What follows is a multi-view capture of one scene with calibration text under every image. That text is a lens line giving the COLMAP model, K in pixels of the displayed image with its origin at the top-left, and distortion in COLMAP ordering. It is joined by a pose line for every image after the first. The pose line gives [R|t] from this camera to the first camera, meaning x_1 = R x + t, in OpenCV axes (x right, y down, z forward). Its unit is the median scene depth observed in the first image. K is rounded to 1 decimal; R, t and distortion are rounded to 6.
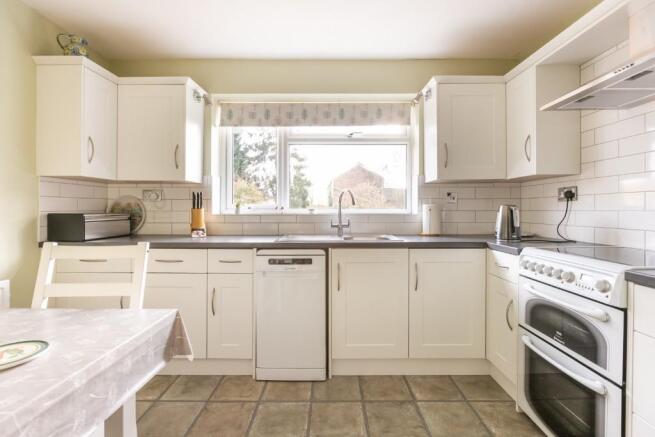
lens RADIAL K [[309.2, 0, 331.8], [0, 309.2, 212.1], [0, 0, 1]] dist [-0.004839, -0.000363]
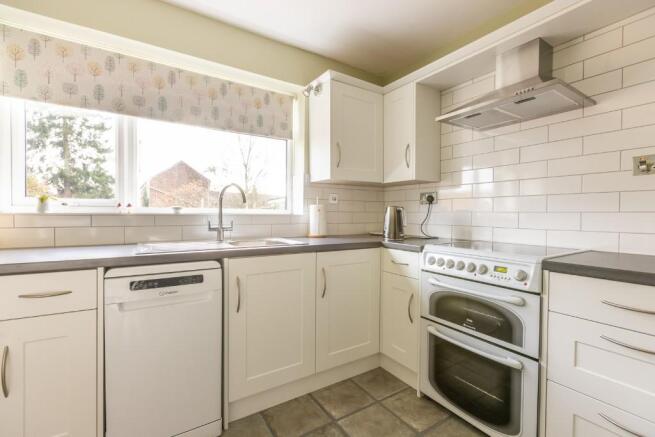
lens RADIAL K [[291.2, 0, 326.8], [0, 291.2, 218.8], [0, 0, 1]] dist [0.002236, -0.003016]
pose [[0.844877, -0.003233, 0.534951, -0.183289], [-0.003628, 0.999924, 0.011773, 0.010641], [-0.534949, -0.011888, 0.844801, 0.273227]]
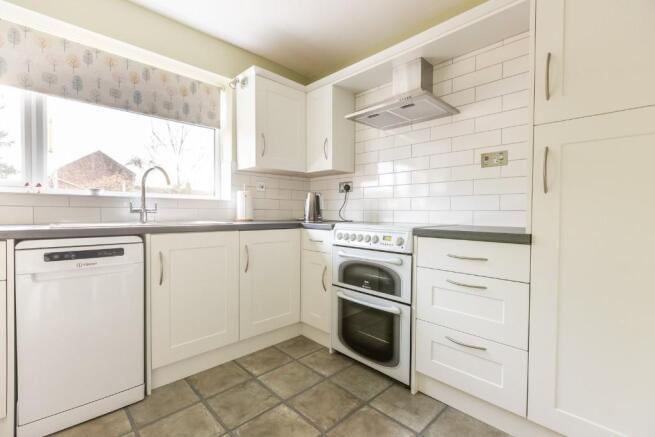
lens RADIAL K [[291.2, 0, 327.6], [0, 291.2, 218.3], [0, 0, 1]] dist [0.002236, -0.003016]
pose [[0.720296, -0.008467, 0.693615, -0.199561], [-0.004223, 0.999853, 0.016591, 0.062636], [-0.693654, -0.014879, 0.720155, 0.133642]]
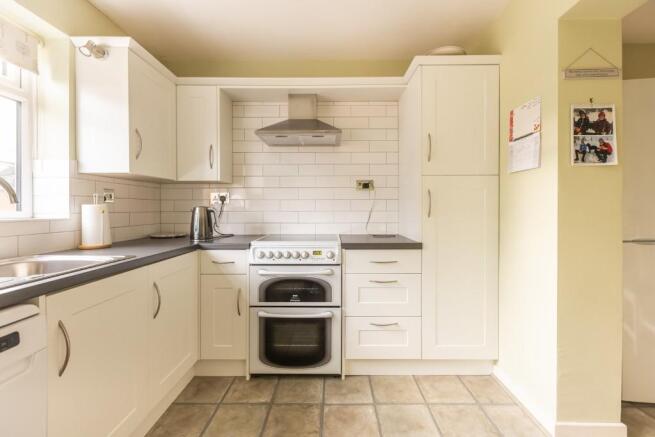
lens RADIAL K [[291.2, 0, 336.5], [0, 291.2, 209.9], [0, 0, 1]] dist [0.002236, -0.003016]
pose [[0.004565, -0.003446, 0.999984, -0.450562], [0.006898, 0.999970, 0.003414, -0.011970], [-0.999966, 0.006882, 0.004589, 0.557290]]
